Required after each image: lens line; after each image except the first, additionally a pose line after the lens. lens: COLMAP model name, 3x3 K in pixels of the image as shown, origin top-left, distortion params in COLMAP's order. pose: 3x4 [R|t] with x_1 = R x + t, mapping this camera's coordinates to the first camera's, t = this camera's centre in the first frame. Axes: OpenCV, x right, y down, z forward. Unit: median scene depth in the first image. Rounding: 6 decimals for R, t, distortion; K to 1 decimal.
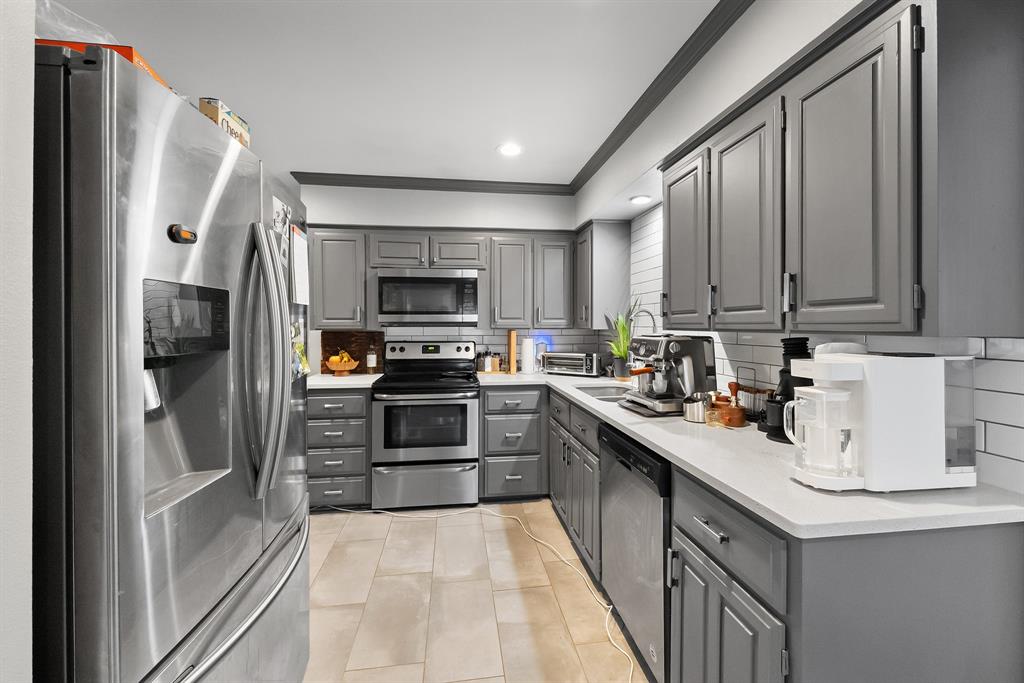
lens RADIAL K [[414.6, 0, 513.7], [0, 414.6, 326.3], [0, 0, 1]] dist [0.000825, -0.000028]
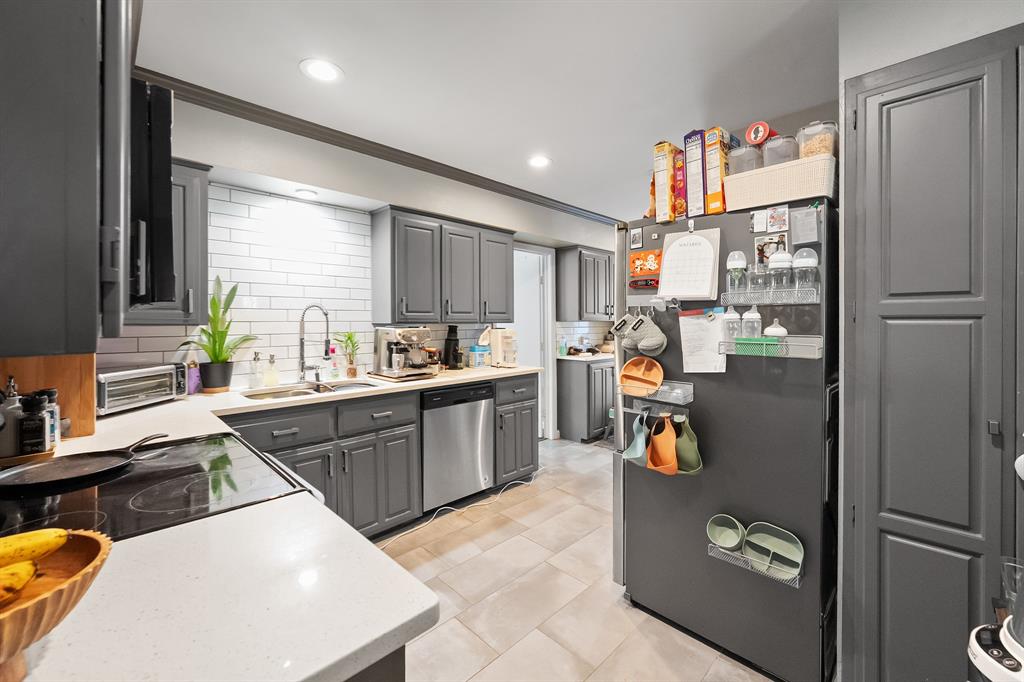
lens RADIAL K [[421.2, 0, 513.8], [0, 421.2, 319.8], [0, 0, 1]] dist [-0.002019, -0.000330]
pose [[-0.596301, 0.002279, 0.802758, -0.674121], [0.005661, 0.999983, 0.001365, -0.001267], [-0.802741, 0.005358, -0.596304, 1.004058]]
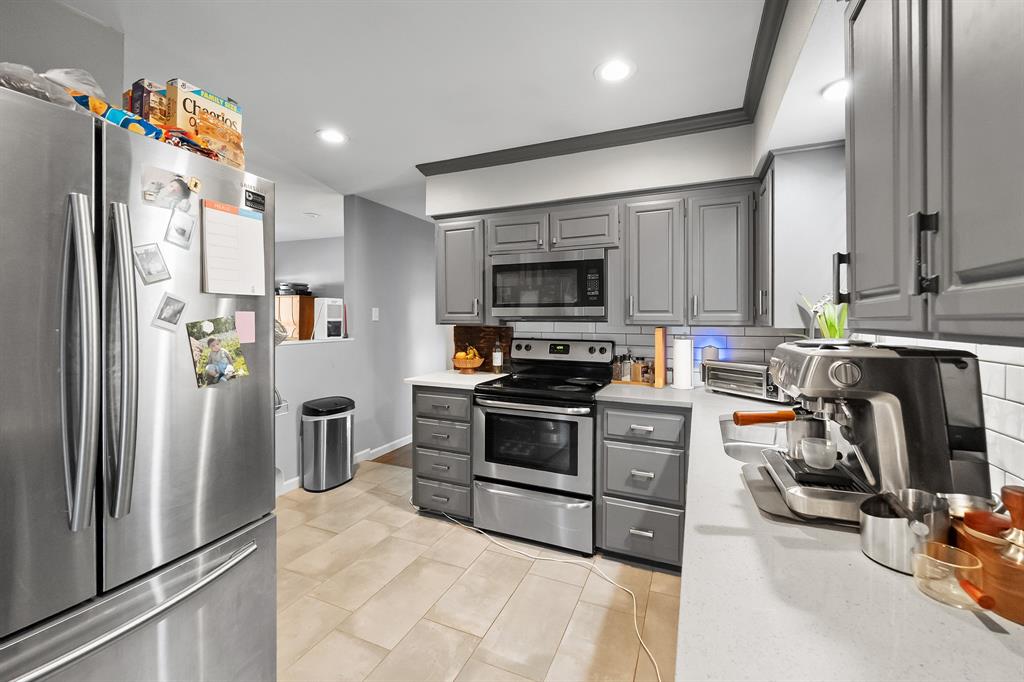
lens RADIAL K [[421.2, 0, 513.8], [0, 421.2, 319.8], [0, 0, 1]] dist [-0.002019, -0.000330]
pose [[0.849226, 0.004539, -0.528010, 0.190749], [-0.006494, 0.999977, -0.001849, -0.001377], [0.527990, 0.004999, 0.849236, 0.258093]]
